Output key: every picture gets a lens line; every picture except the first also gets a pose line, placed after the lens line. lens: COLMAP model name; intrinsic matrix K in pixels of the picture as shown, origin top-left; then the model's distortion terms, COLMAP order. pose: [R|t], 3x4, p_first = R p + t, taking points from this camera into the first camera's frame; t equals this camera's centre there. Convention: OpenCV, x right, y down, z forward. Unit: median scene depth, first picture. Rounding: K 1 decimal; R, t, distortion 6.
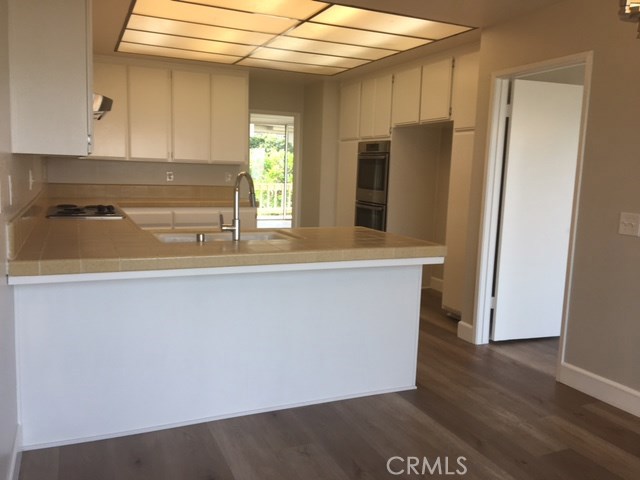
lens RADIAL K [[539.4, 0, 320.0], [0, 539.4, 240.0], [0, 0, 1]] dist [0.101857, -0.166459]
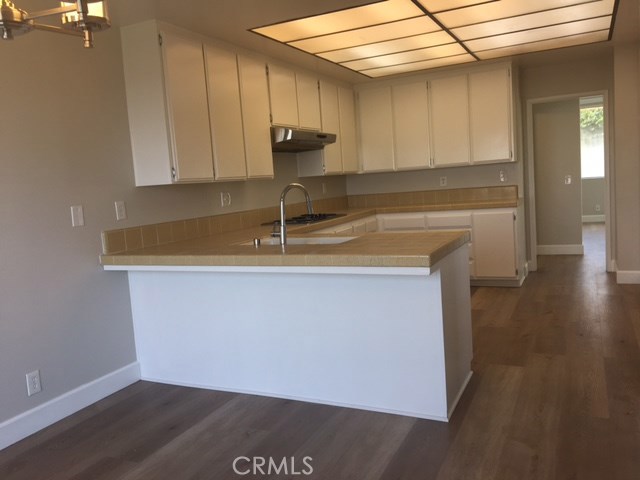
lens RADIAL K [[539.4, 0, 320.0], [0, 539.4, 240.0], [0, 0, 1]] dist [0.101857, -0.166459]
pose [[0.639064, 0.009988, -0.769088, 0.780358], [-0.009982, 0.999939, 0.004692, -0.015139], [0.769089, 0.004678, 0.639125, 0.331048]]
